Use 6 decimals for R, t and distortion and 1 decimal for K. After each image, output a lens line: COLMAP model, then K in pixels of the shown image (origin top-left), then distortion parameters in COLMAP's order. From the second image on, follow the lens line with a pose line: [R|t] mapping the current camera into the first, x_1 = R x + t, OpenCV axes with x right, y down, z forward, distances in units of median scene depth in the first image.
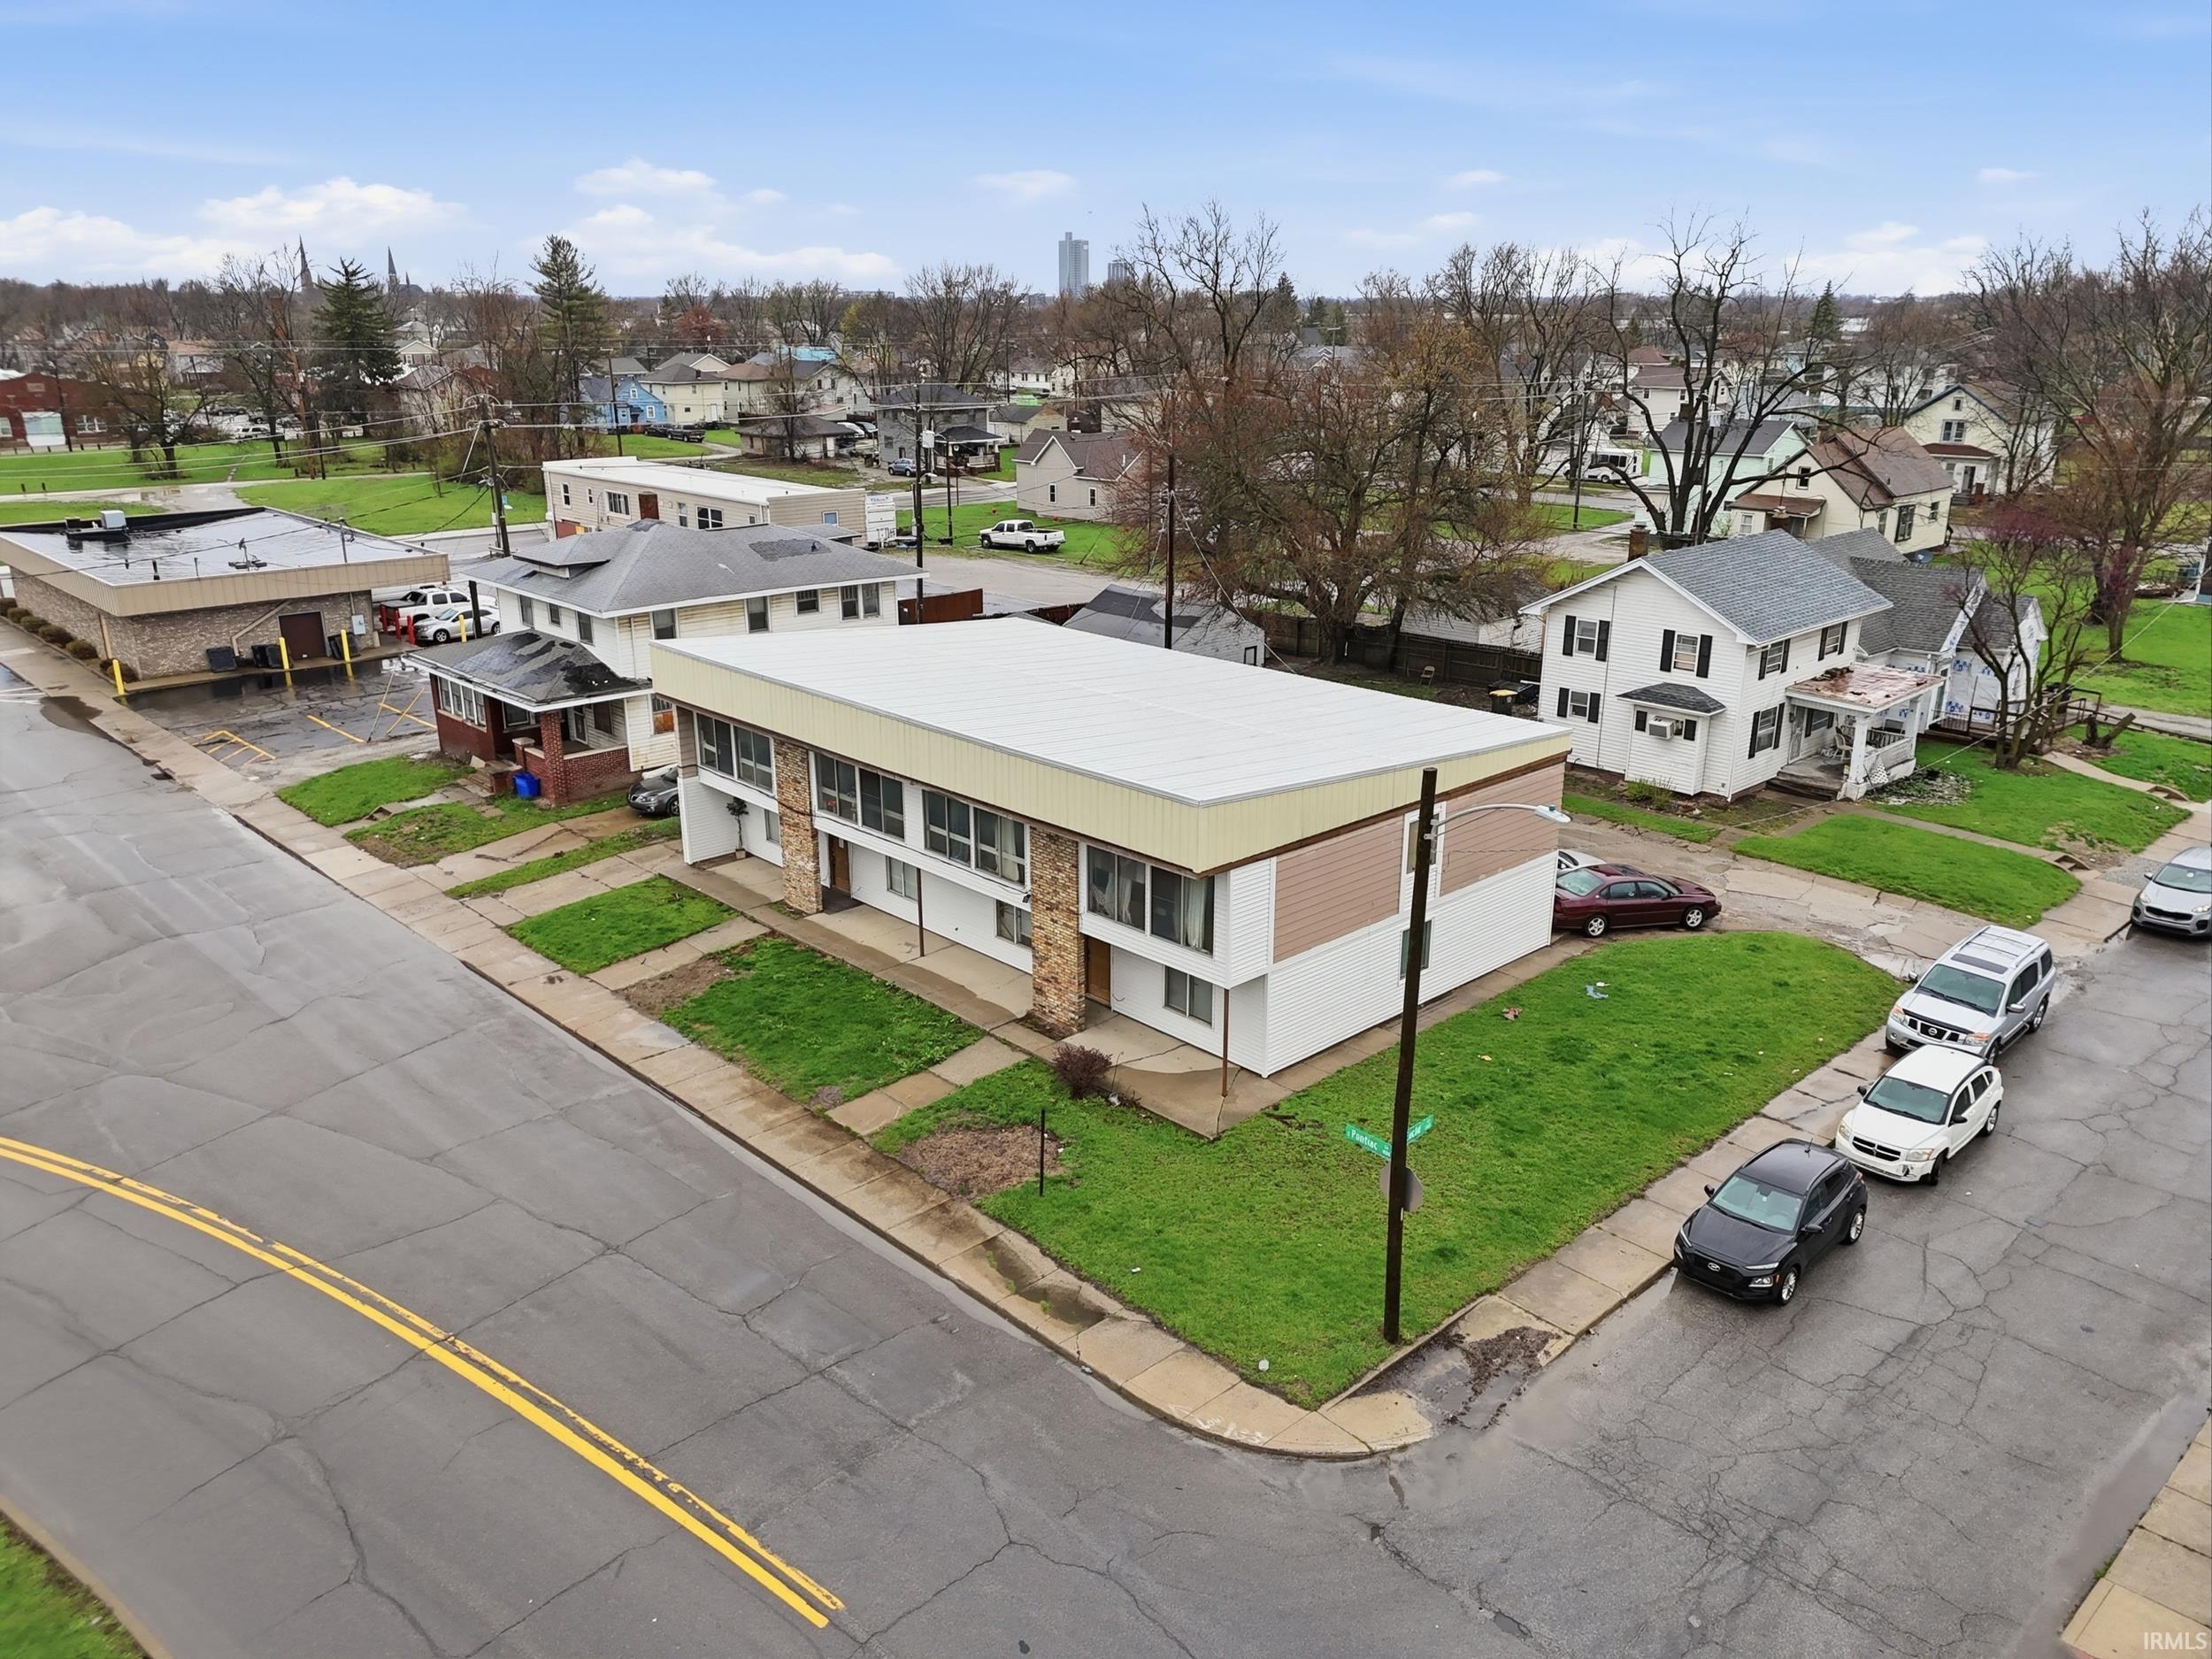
lens RADIAL K [[1597.7, 0, 1106.0], [0, 1597.7, 829.5], [0, 0, 1]] dist [0.102206, -0.186863]
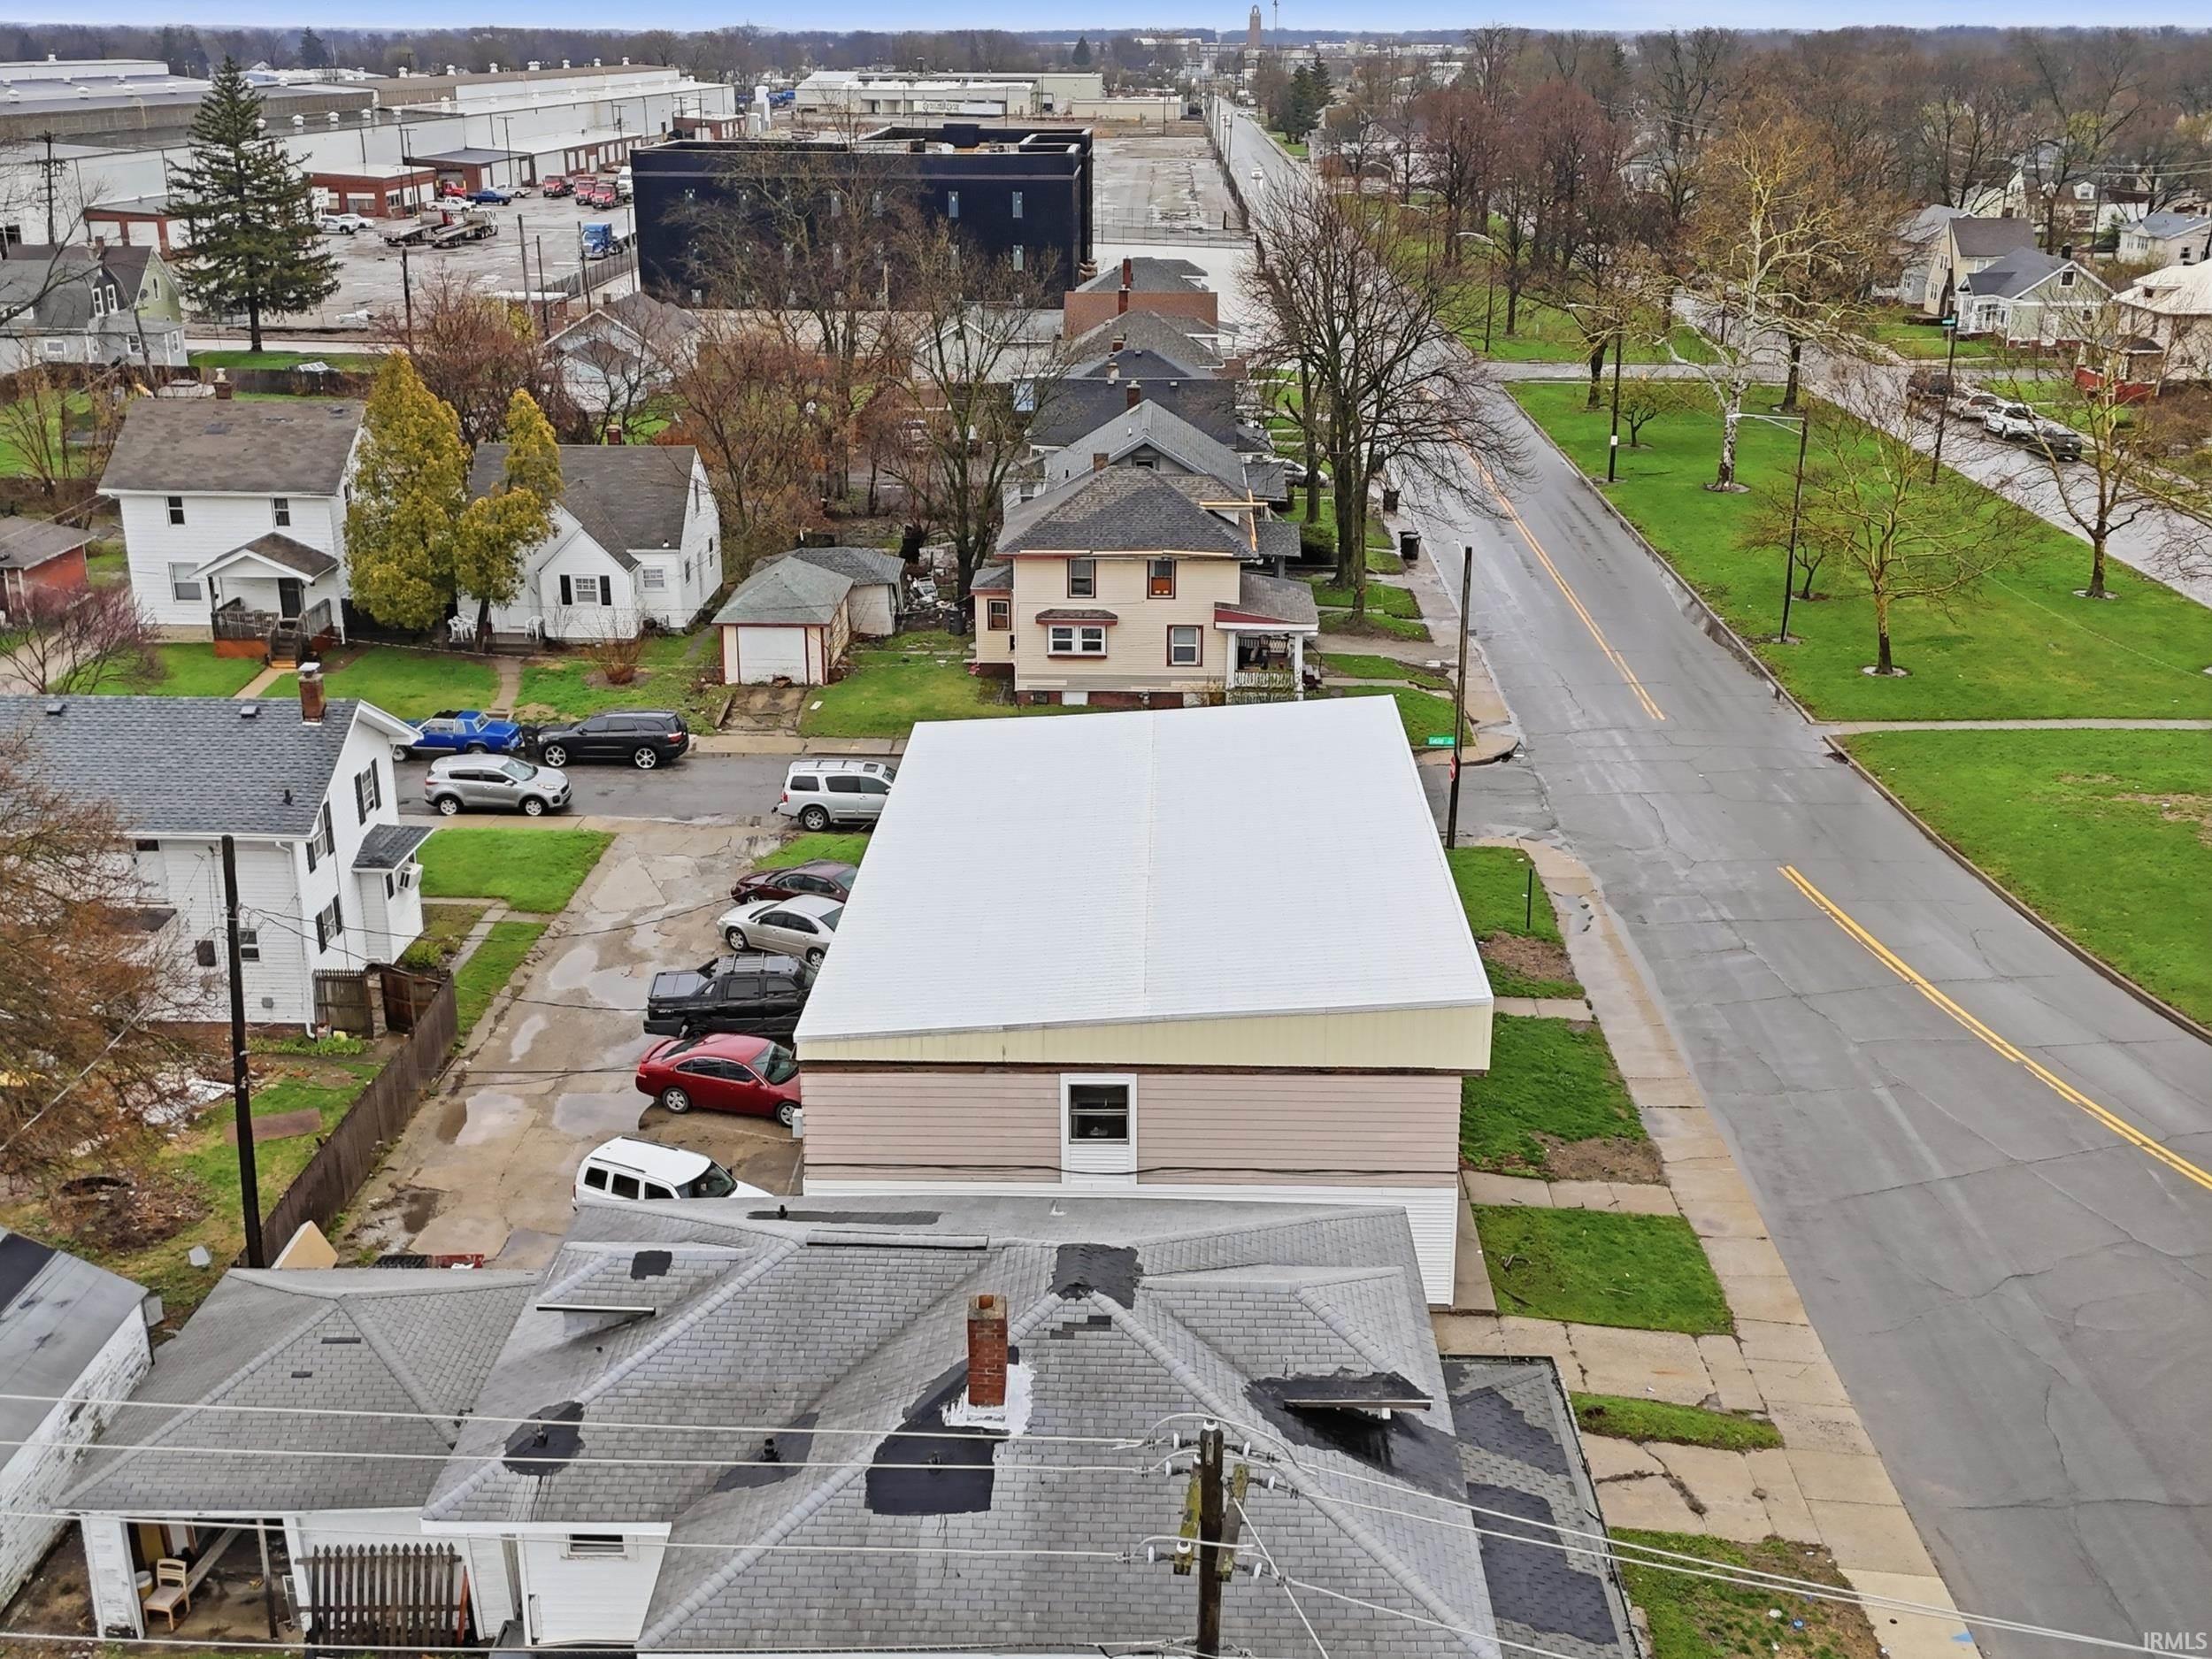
lens RADIAL K [[2273.0, 0, 1106.0], [0, 2273.0, 829.5], [0, 0, 1]] dist [0.203985, -0.596228]
pose [[-0.701783, -0.233773, 0.672942, -0.851457], [0.218043, 0.828804, 0.515306, -0.751832], [-0.678201, 0.508364, -0.530669, 1.685092]]
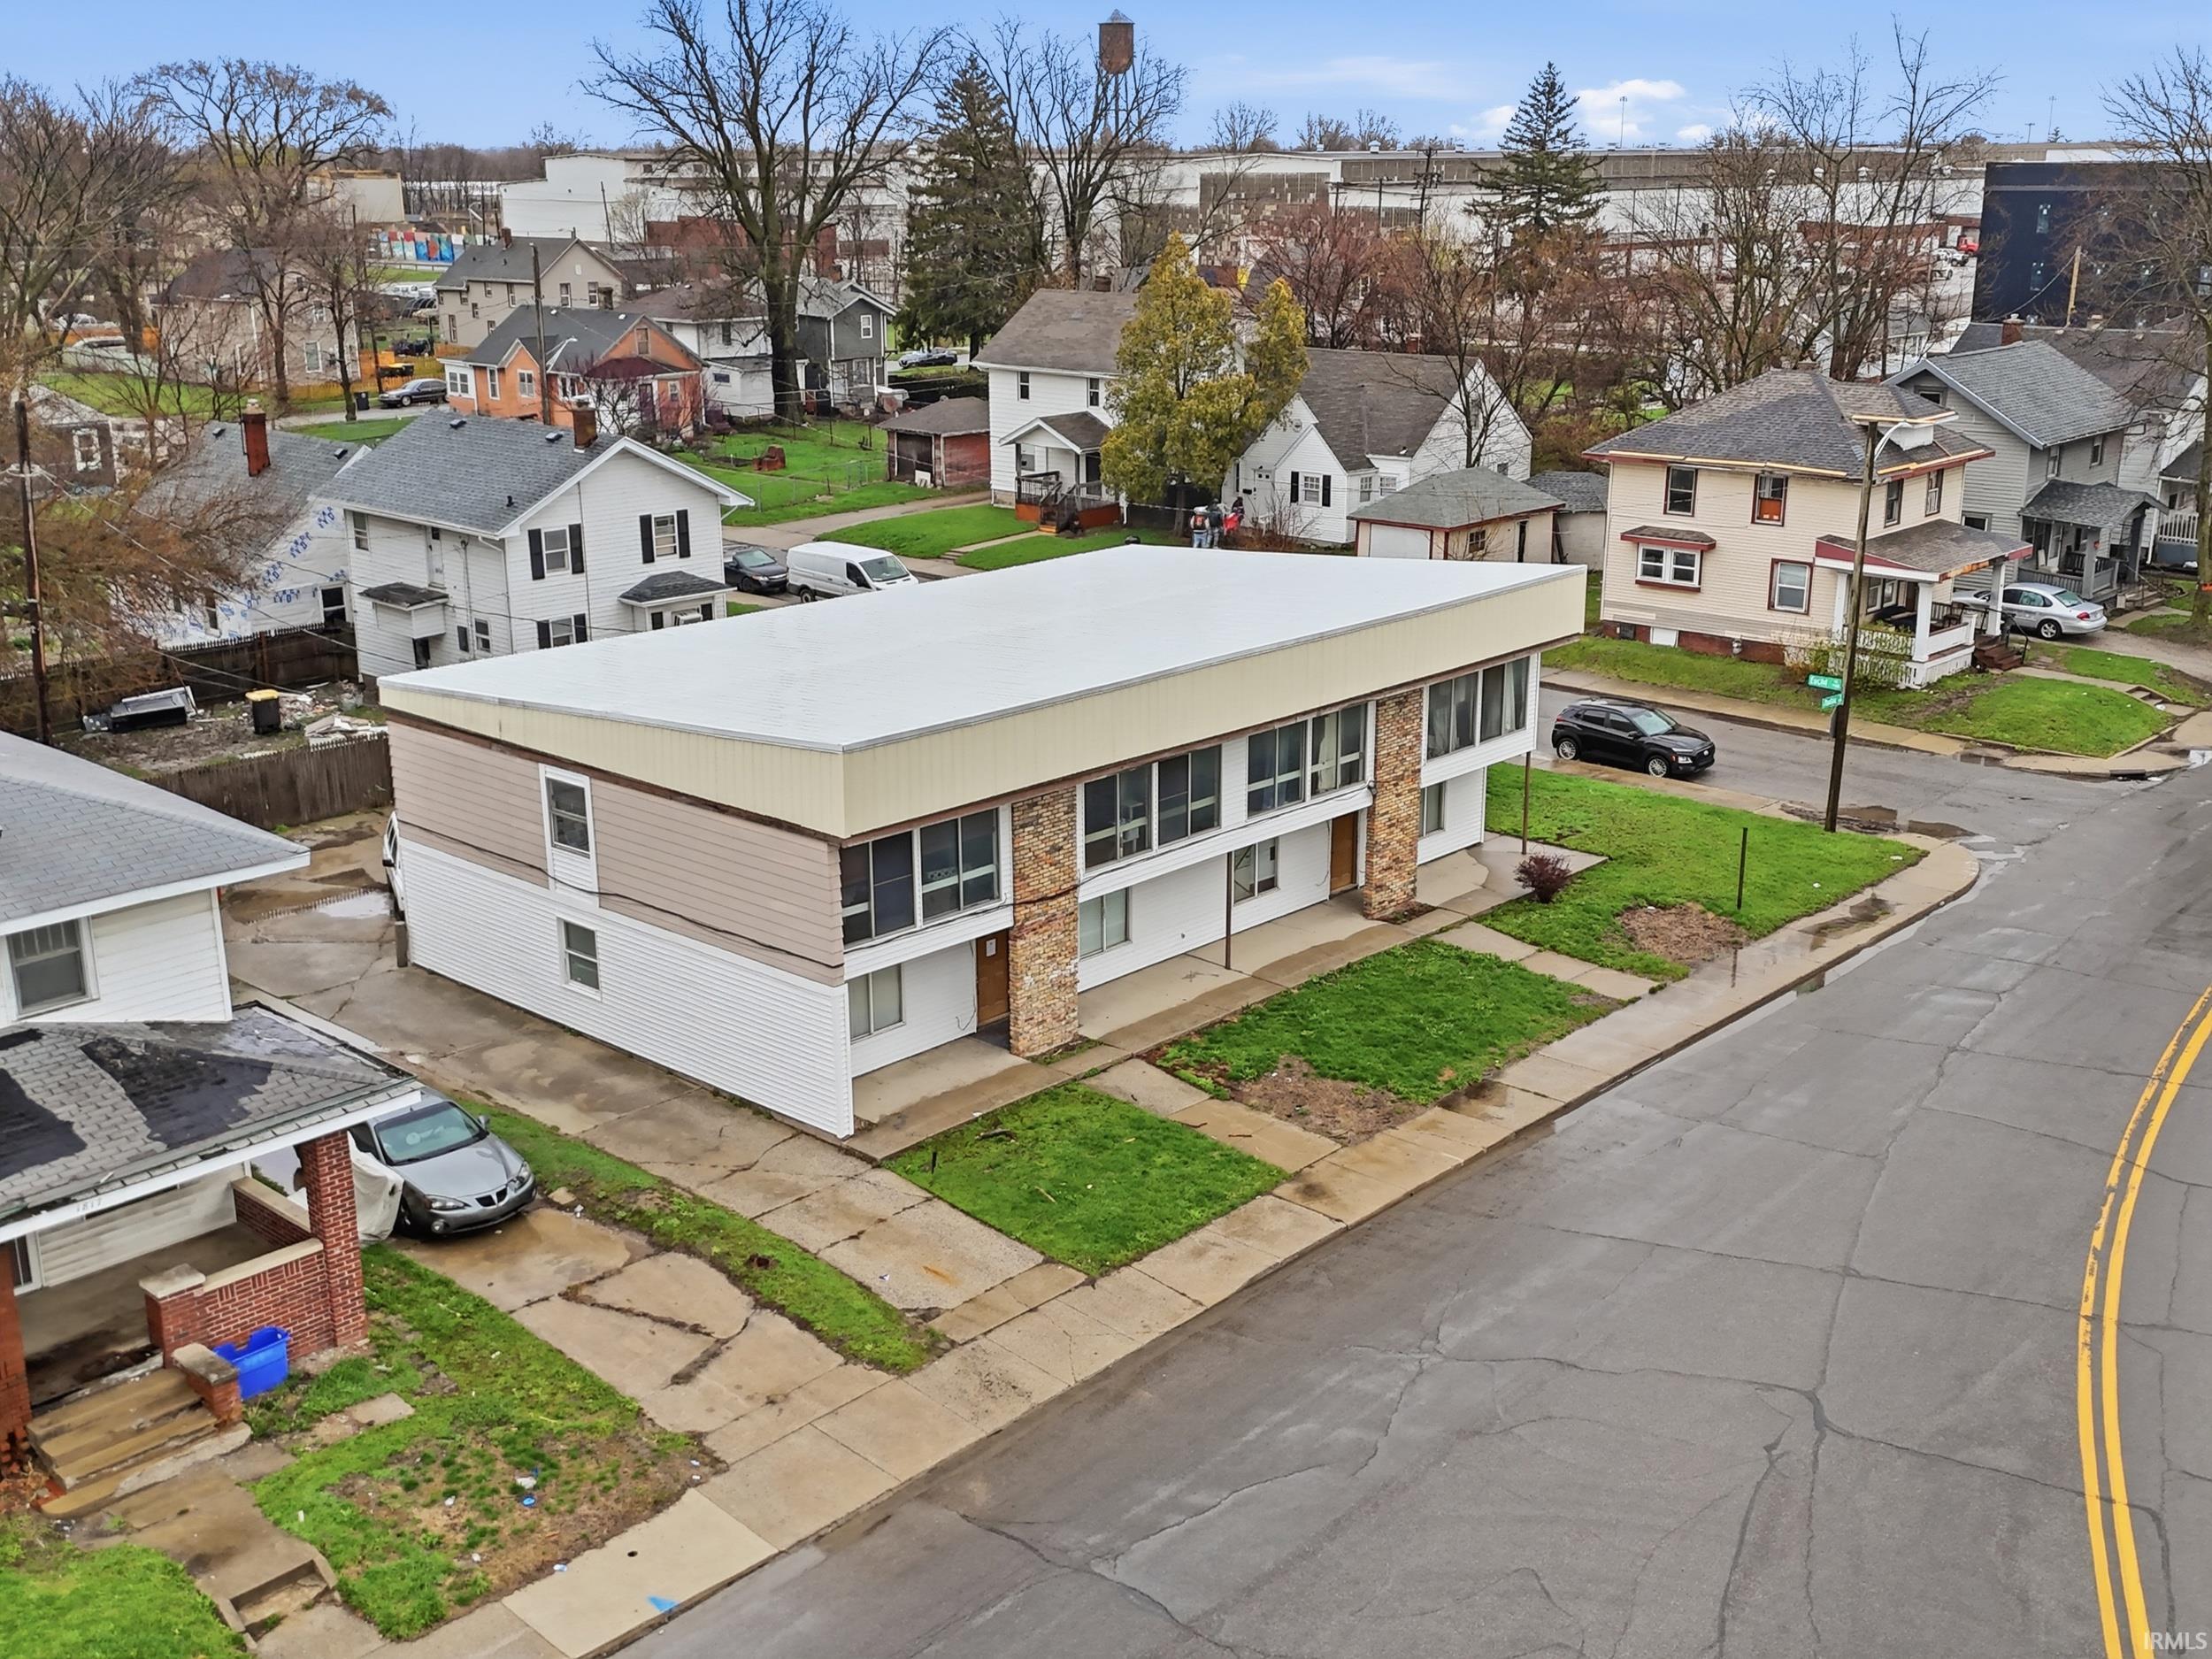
lens RADIAL K [[2273.0, 0, 1106.0], [0, 2273.0, 829.5], [0, 0, 1]] dist [0.203985, -0.596228]
pose [[-0.060445, -0.280397, 0.957979, -1.099754], [0.311111, 0.906634, 0.284998, -0.300997], [-0.948450, 0.315264, 0.032433, 0.956815]]
